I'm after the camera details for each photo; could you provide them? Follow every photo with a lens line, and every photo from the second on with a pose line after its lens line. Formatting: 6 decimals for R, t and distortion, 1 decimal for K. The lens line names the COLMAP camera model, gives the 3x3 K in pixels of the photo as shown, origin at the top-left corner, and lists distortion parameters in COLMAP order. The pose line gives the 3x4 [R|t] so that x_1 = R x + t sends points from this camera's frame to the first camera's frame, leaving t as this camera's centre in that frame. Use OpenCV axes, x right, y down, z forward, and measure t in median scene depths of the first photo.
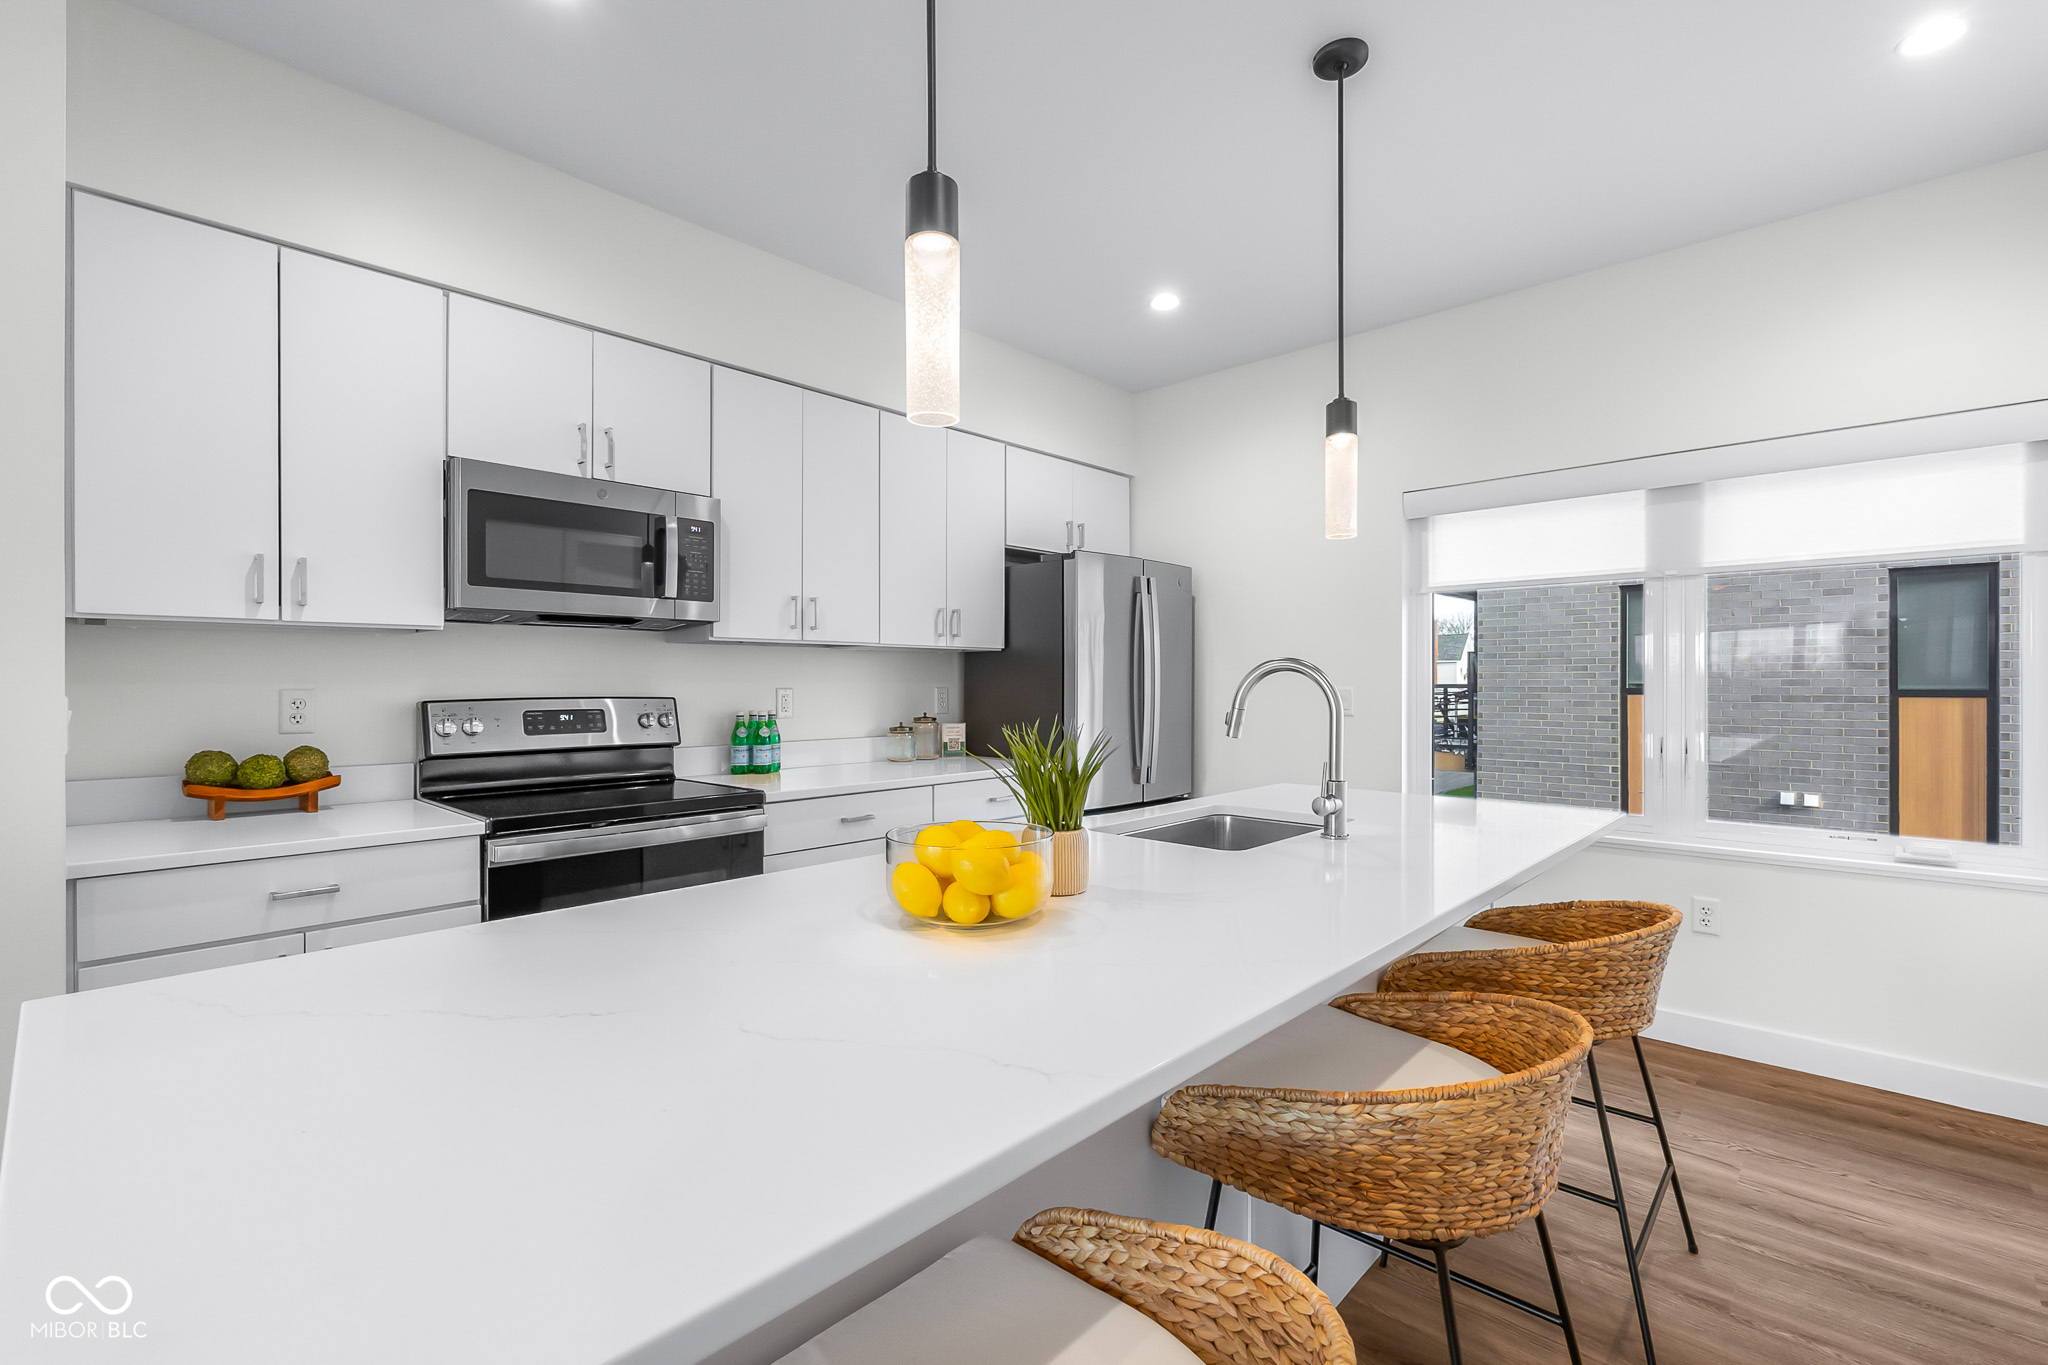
lens RADIAL K [[912.8, 0, 1009.2], [0, 912.8, 680.0], [0, 0, 1]] dist [-0.000882, 0.001104]
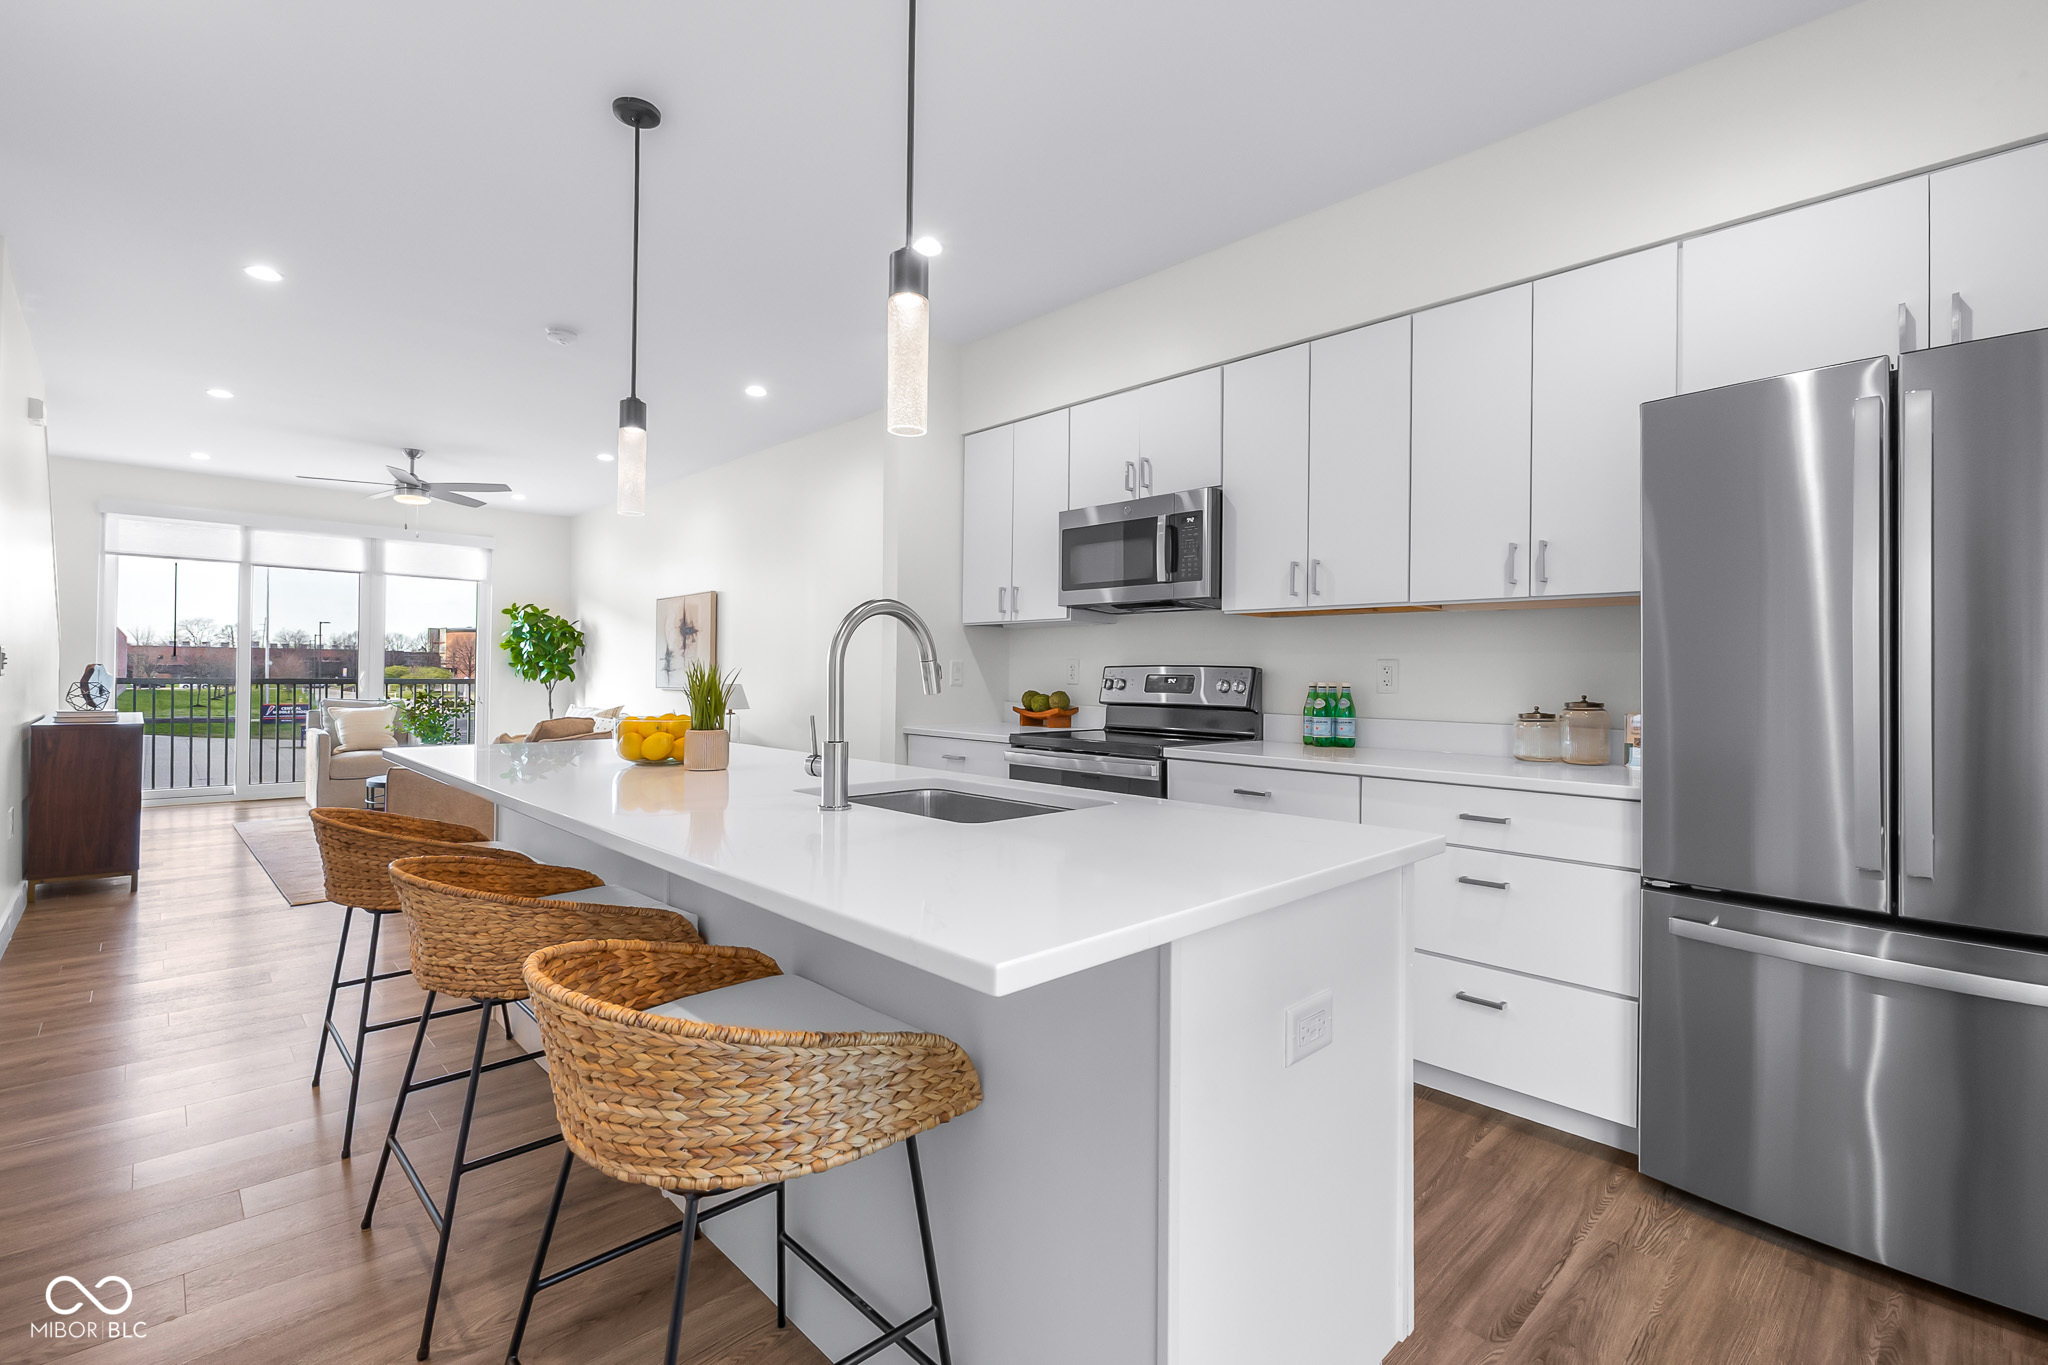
lens RADIAL K [[912.8, 0, 1031.4], [0, 912.8, 669.3], [0, 0, 1]] dist [-0.000882, 0.001104]
pose [[-0.045313, -0.002568, -0.998970, 0.705263], [-0.007881, 0.999966, -0.002213, 0.024954], [0.998942, 0.007773, -0.045331, 0.726889]]
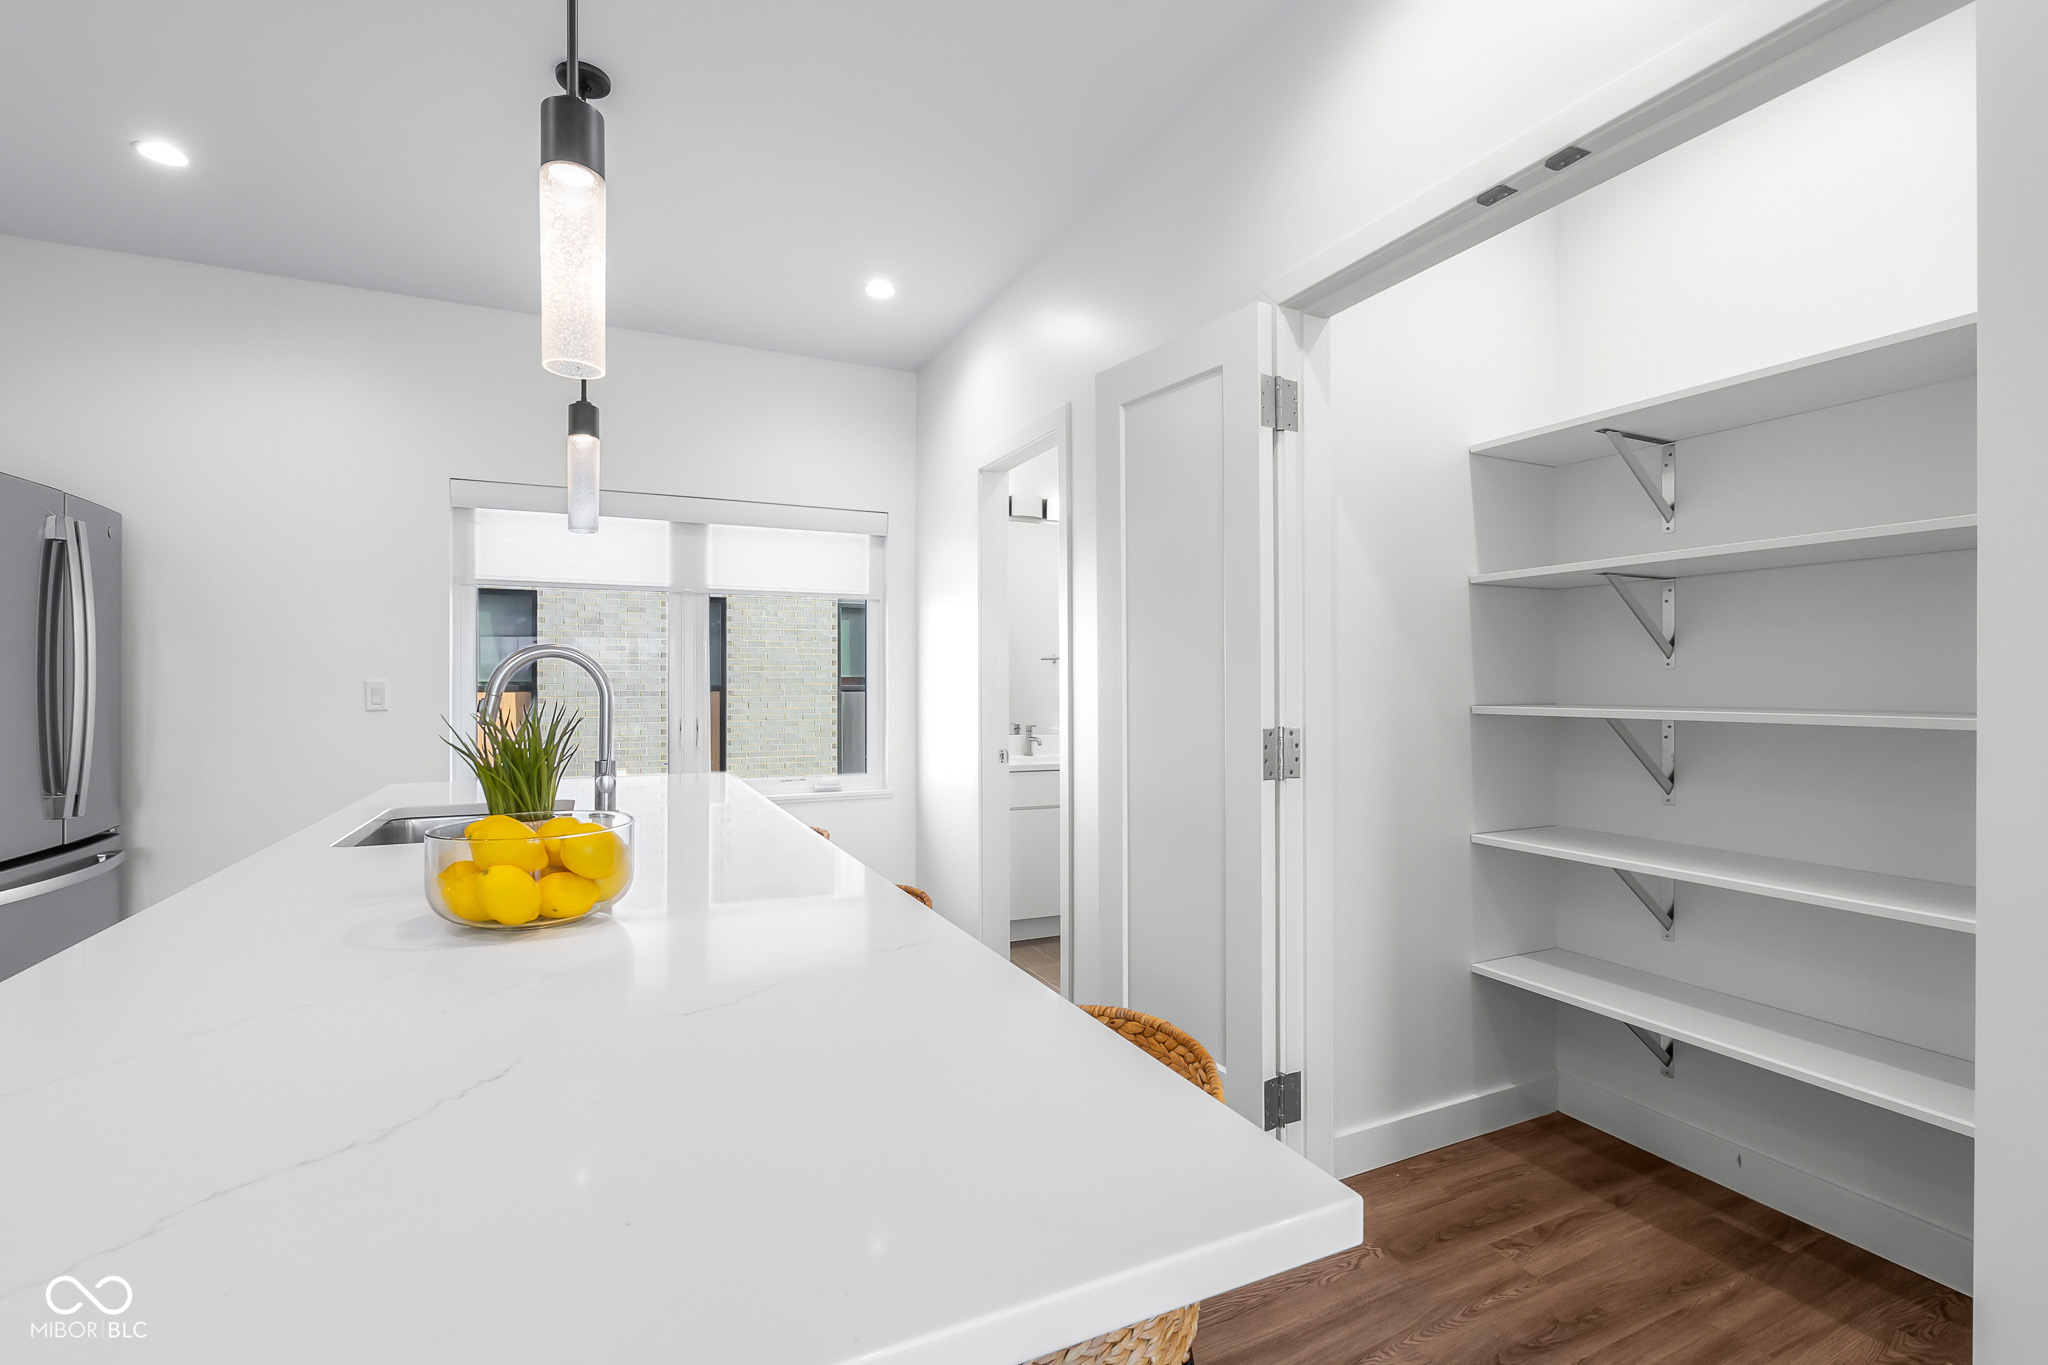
lens RADIAL K [[912.8, 0, 1024.7], [0, 912.8, 683.6], [0, 0, 1]] dist [-0.000882, 0.001104]
pose [[0.366186, -0.001308, 0.930541, -0.256016], [-0.001750, 0.999996, 0.002094, 0.009801], [-0.930540, -0.002395, 0.366183, 0.081730]]
